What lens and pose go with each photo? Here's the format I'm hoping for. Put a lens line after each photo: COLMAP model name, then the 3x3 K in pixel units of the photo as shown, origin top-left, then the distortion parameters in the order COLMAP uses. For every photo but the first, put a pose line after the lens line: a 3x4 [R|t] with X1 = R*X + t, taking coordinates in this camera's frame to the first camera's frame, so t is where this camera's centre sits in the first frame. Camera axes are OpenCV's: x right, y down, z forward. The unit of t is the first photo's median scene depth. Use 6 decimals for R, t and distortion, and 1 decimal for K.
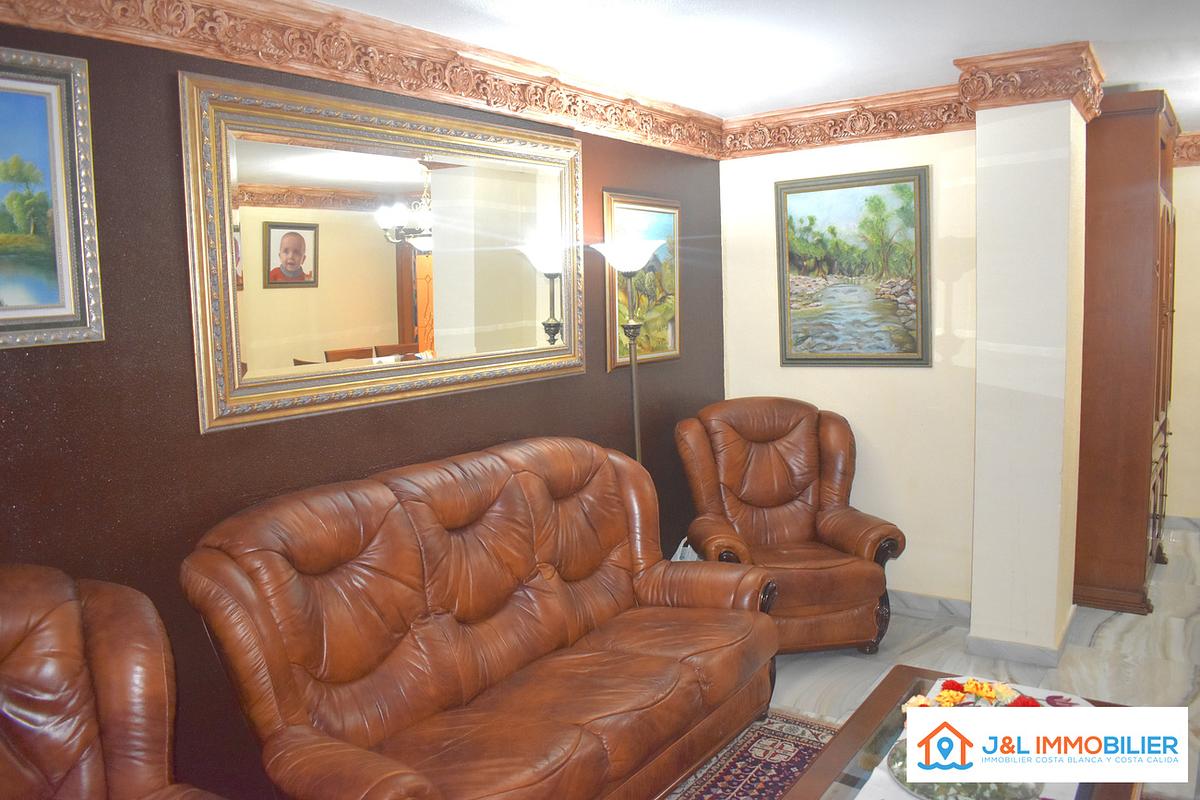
lens RADIAL K [[929.7, 0, 600.0], [0, 929.7, 400.0], [0, 0, 1]] dist [-0.096826, 0.016167]
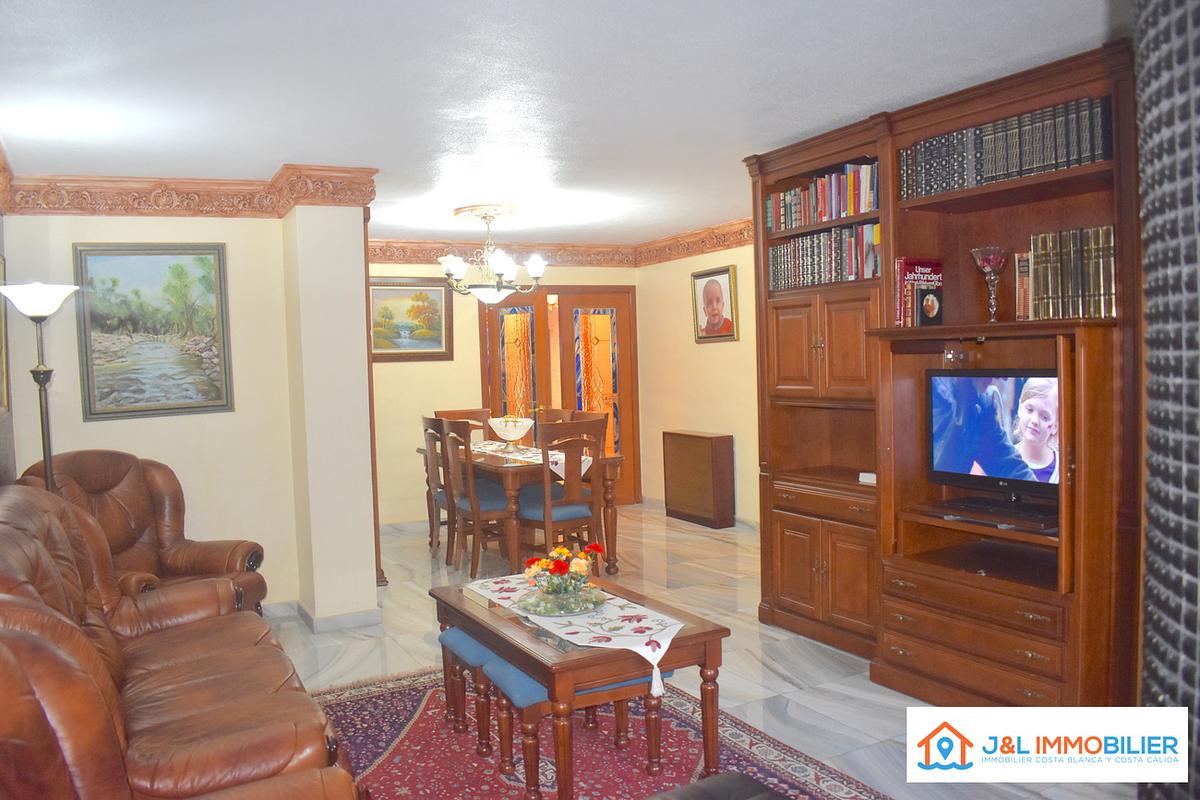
lens RADIAL K [[929.7, 0, 600.0], [0, 929.7, 400.0], [0, 0, 1]] dist [-0.096826, 0.016167]
pose [[0.441766, -0.023519, 0.896822, -0.493068], [0.121623, 0.991997, -0.033896, 0.047321], [-0.888848, 0.124049, 0.441091, 0.057844]]
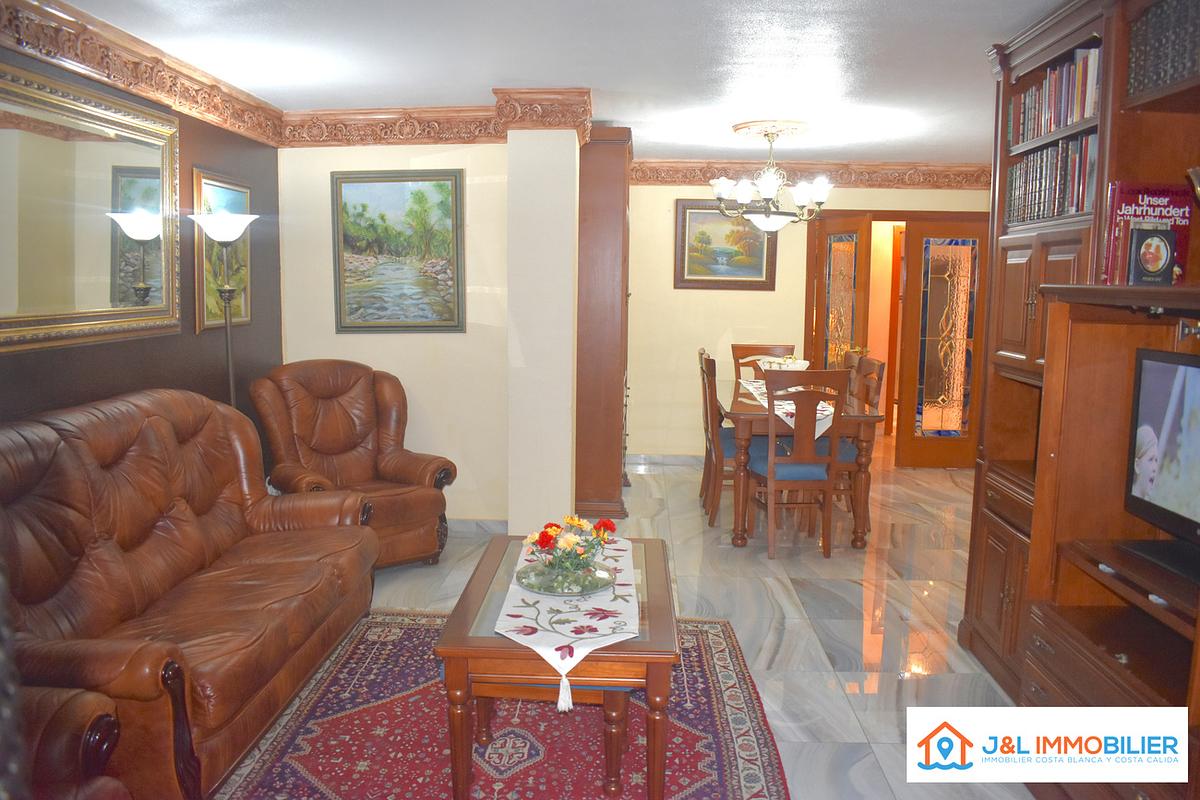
lens RADIAL K [[929.7, 0, 600.0], [0, 929.7, 400.0], [0, 0, 1]] dist [-0.096826, 0.016167]
pose [[0.838119, -0.028415, 0.544747, -0.170775], [0.025821, 0.999590, 0.012412, 0.044362], [-0.544876, 0.003663, 0.838509, -0.145276]]
